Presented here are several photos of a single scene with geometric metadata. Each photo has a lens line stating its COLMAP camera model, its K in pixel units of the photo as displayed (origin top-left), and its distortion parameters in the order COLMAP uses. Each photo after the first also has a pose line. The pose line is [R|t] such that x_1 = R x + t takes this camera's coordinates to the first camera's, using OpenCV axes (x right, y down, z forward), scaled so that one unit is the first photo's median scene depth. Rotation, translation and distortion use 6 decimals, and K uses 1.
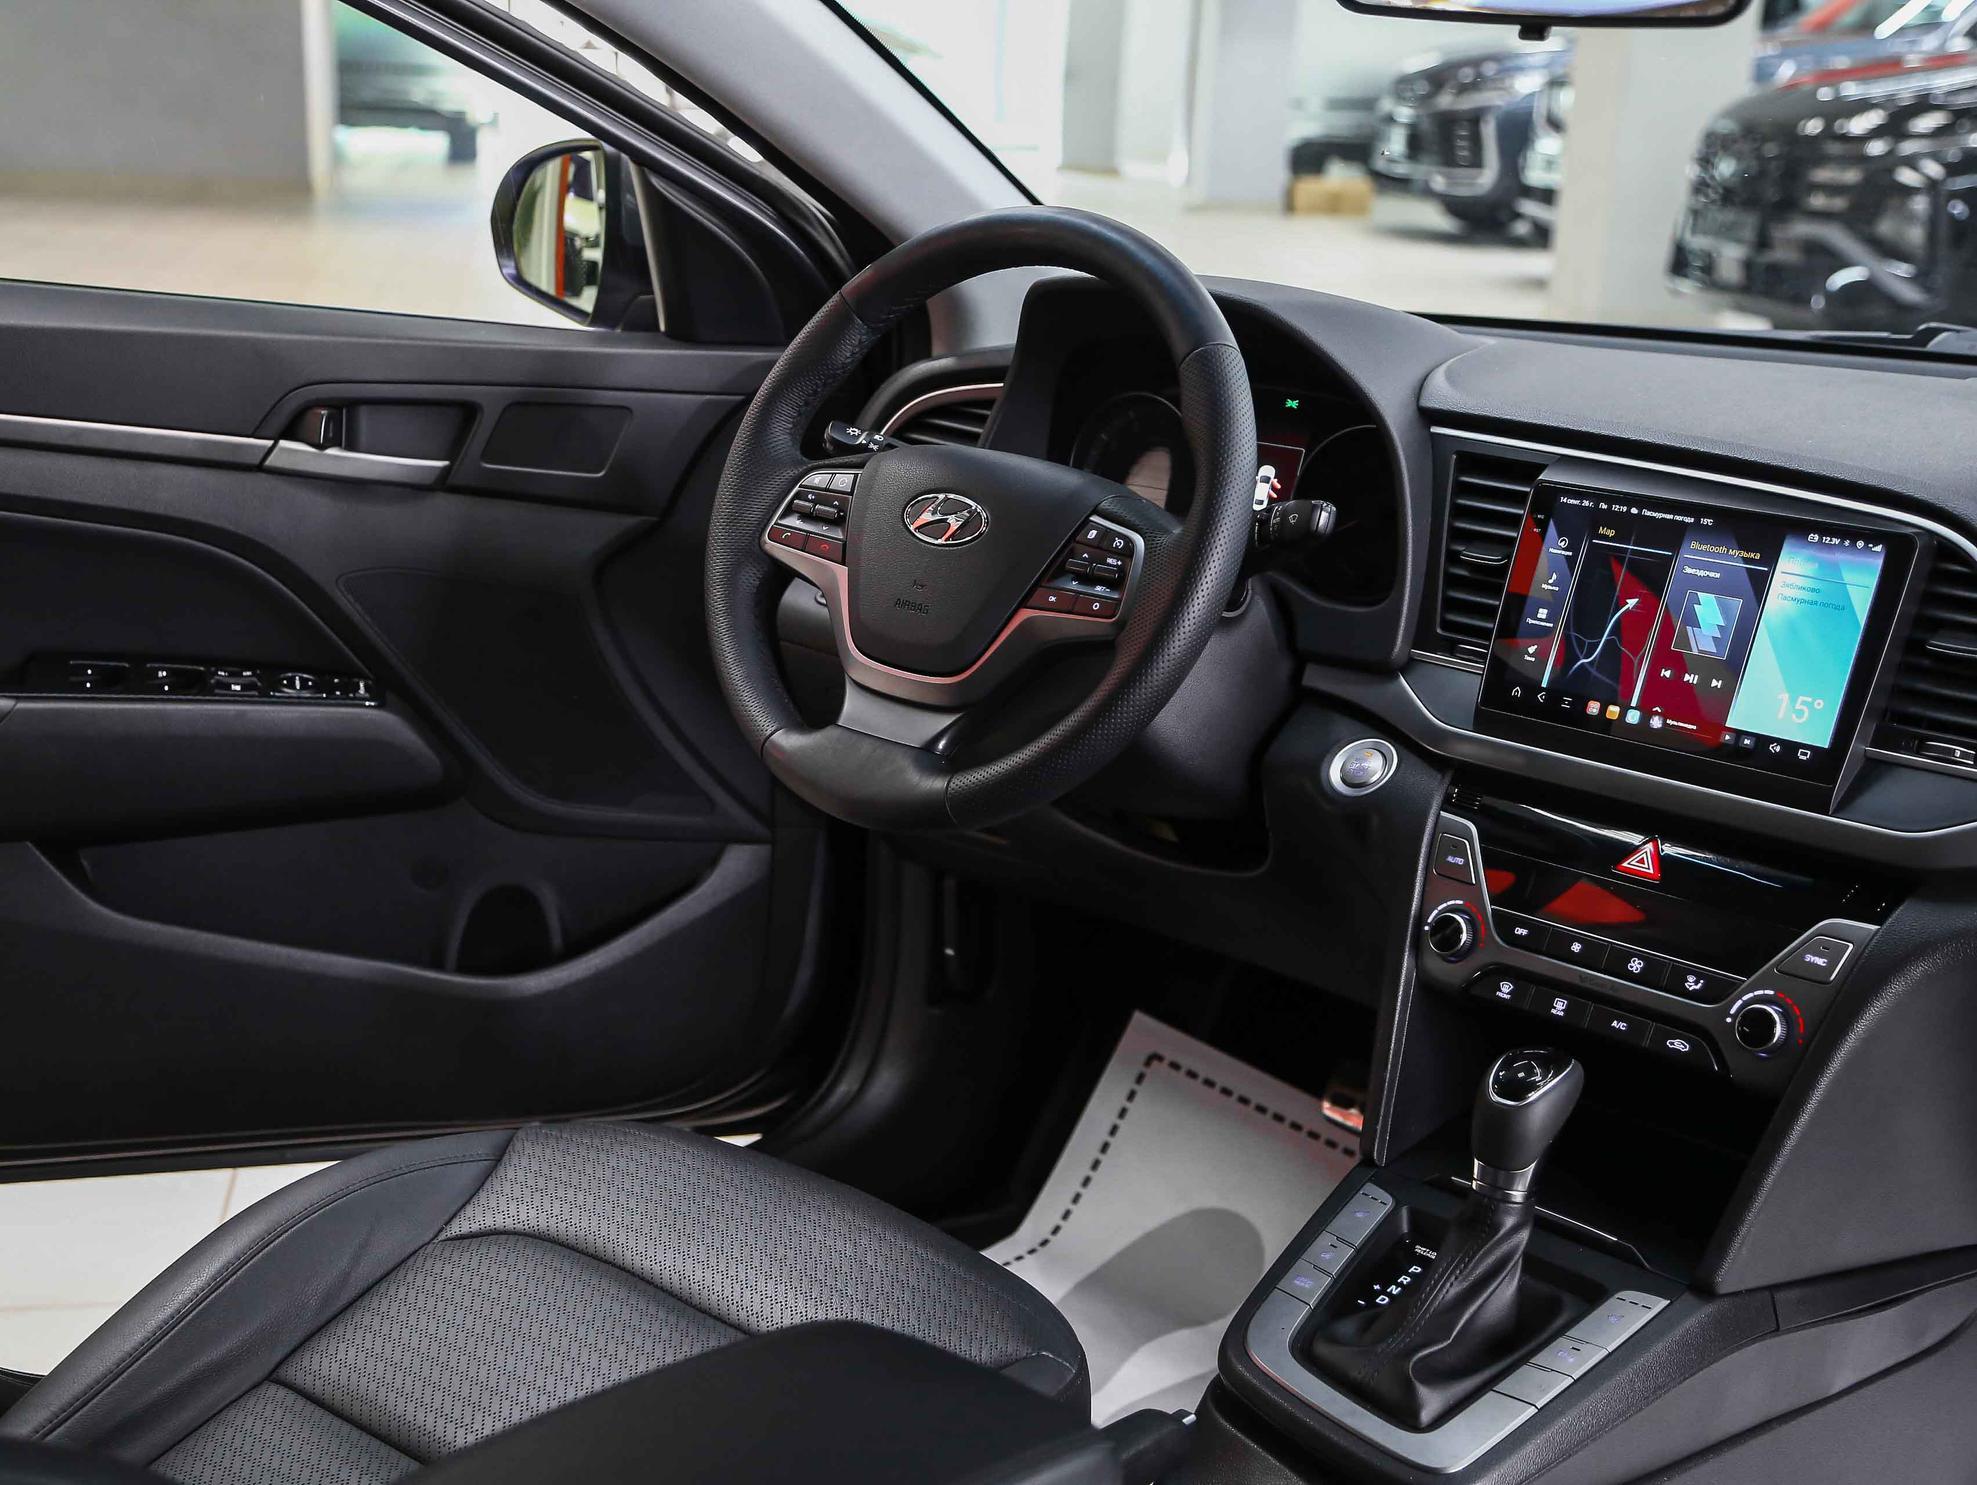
lens RADIAL K [[2525.6, 0, 973.8], [0, 2525.6, 758.7], [0, 0, 1]] dist [0.045439, 0.000000]
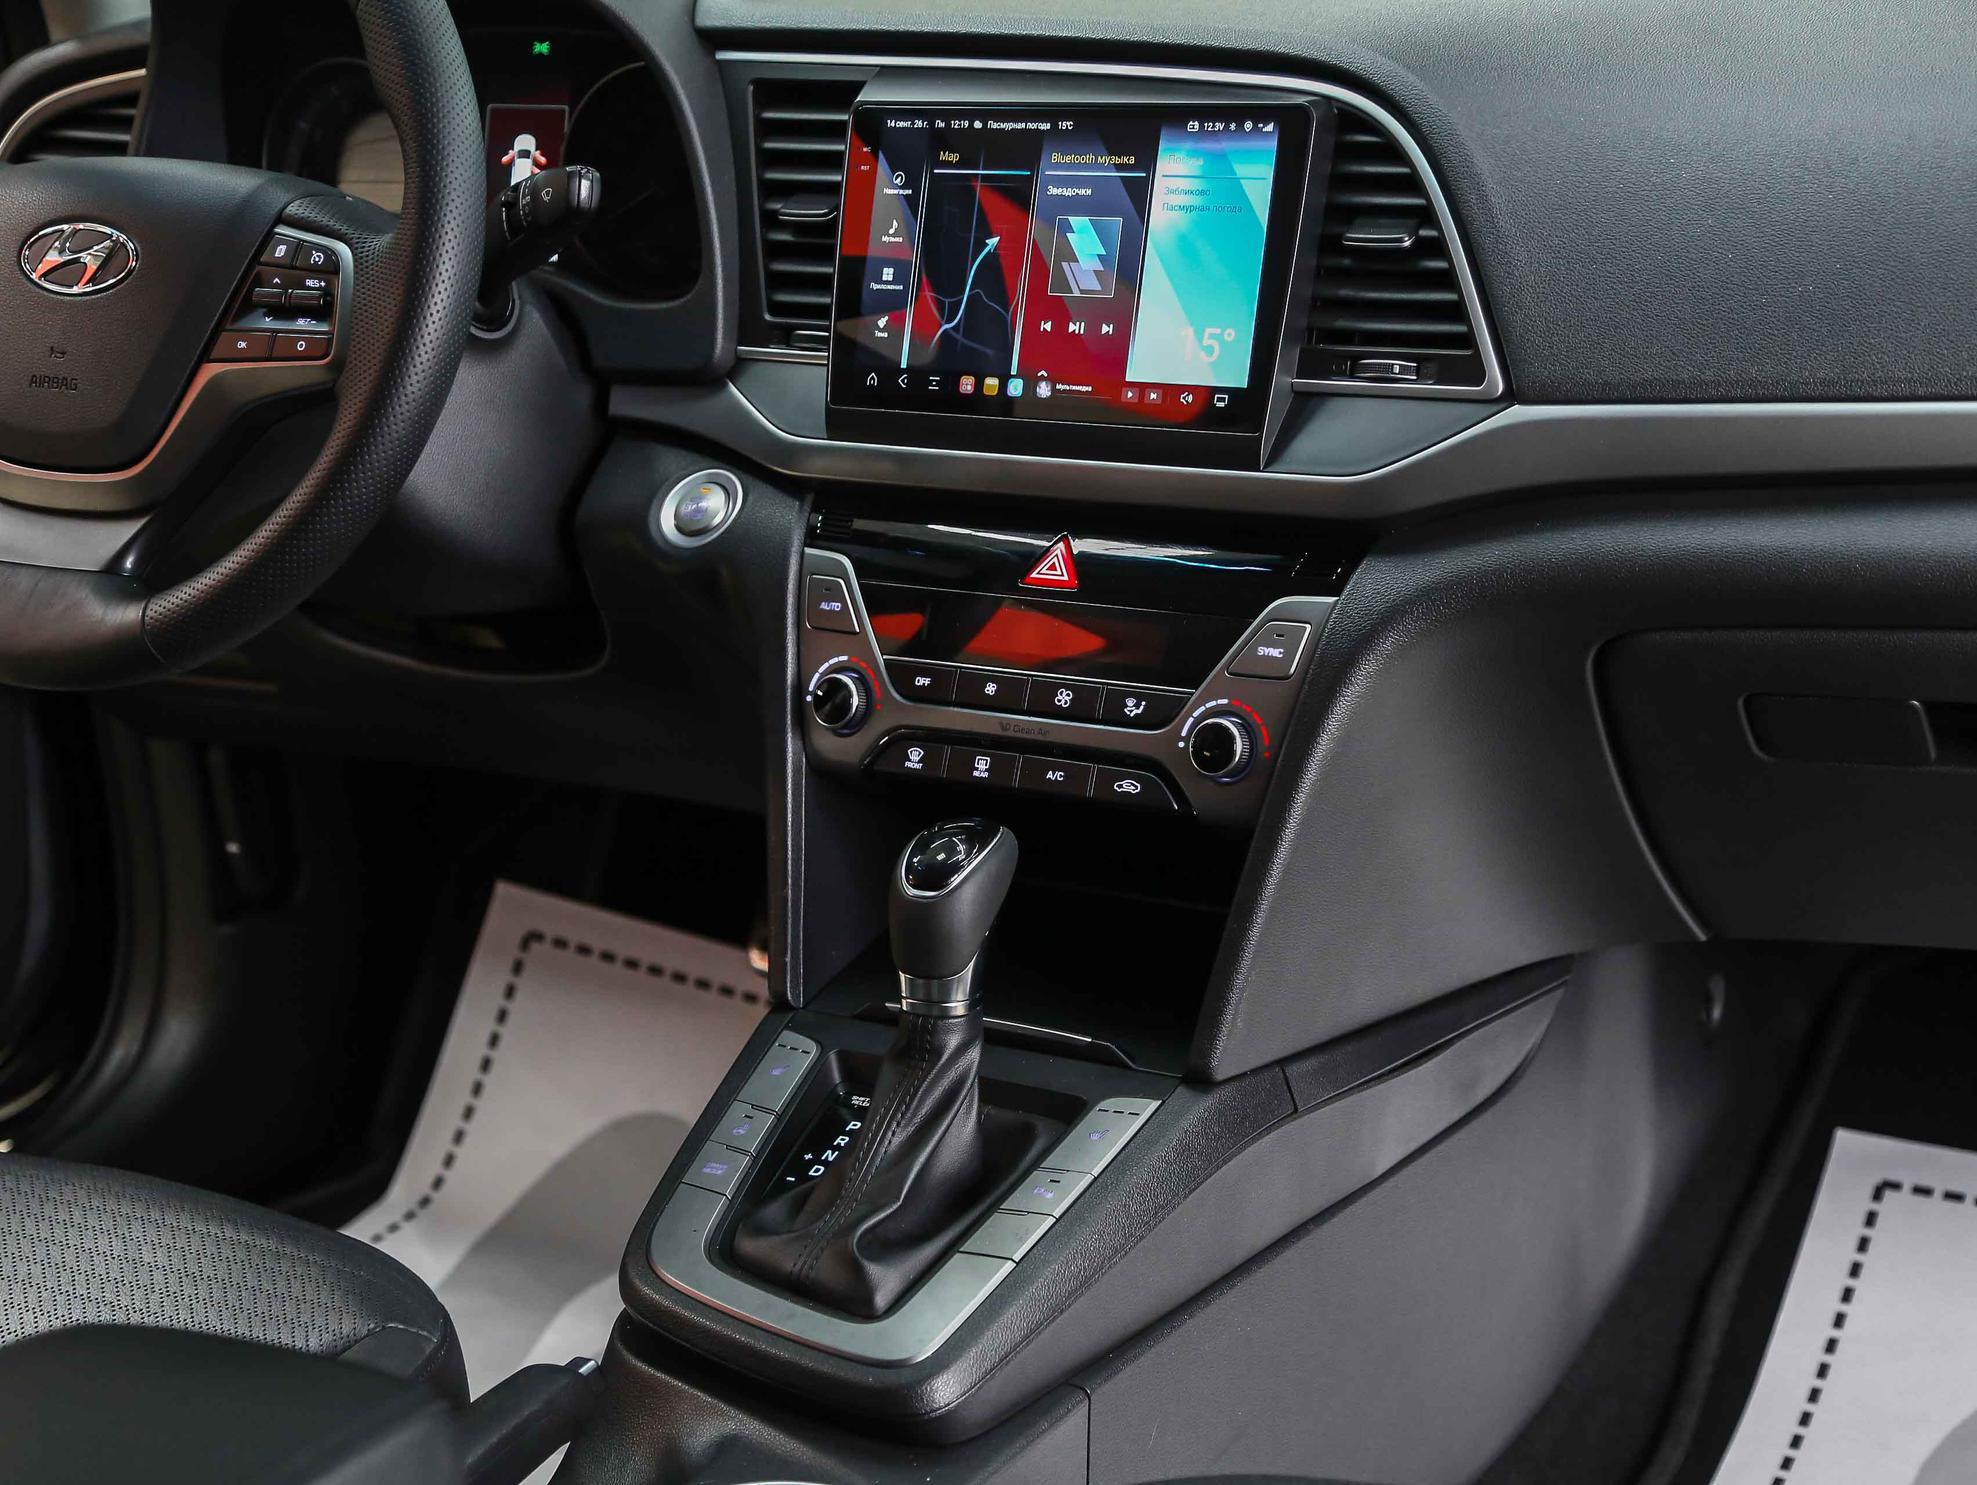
lens RADIAL K [[3336.7, 0, 945.0], [0, 3336.7, 753.9], [0, 0, 1]] dist [0.141218, 0.000000]
pose [[0.970270, -0.168913, 0.173337, 0.038044], [0.158930, 0.984802, 0.070038, 0.018230], [-0.182533, -0.040408, 0.982369, -0.018270]]
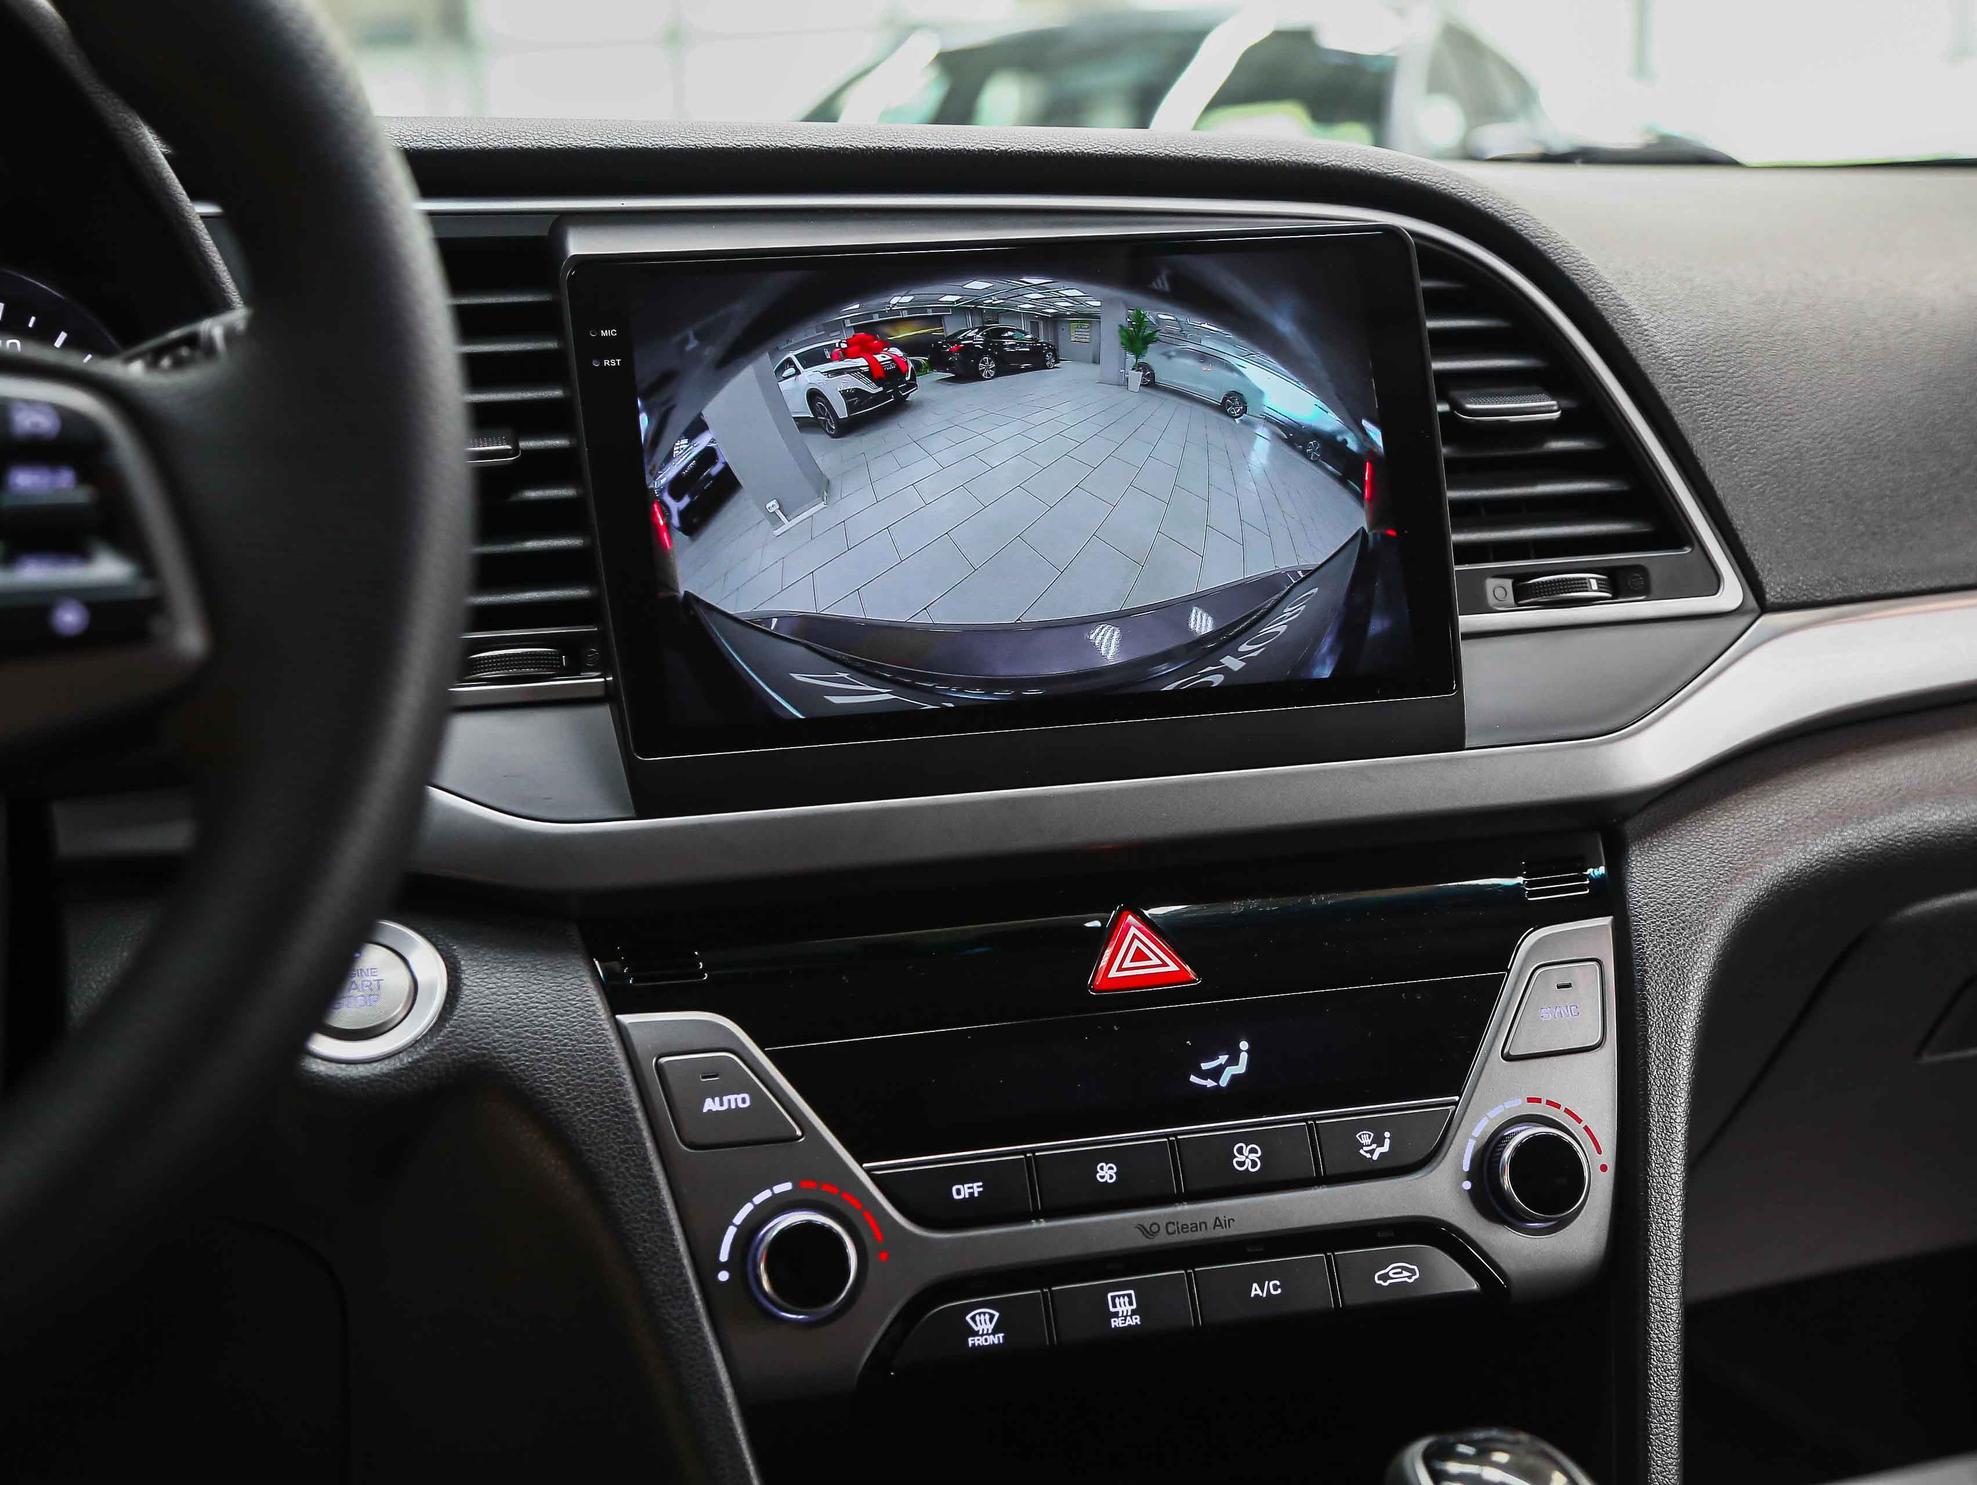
lens RADIAL K [[2525.6, 0, 986.7], [0, 2525.6, 749.3], [0, 0, 1]] dist [0.045439, 0.000000]
pose [[0.504337, -0.198737, 0.840326, -0.140139], [0.266553, 0.961460, 0.067408, -0.035538], [-0.821336, 0.189995, 0.537874, 0.709324]]
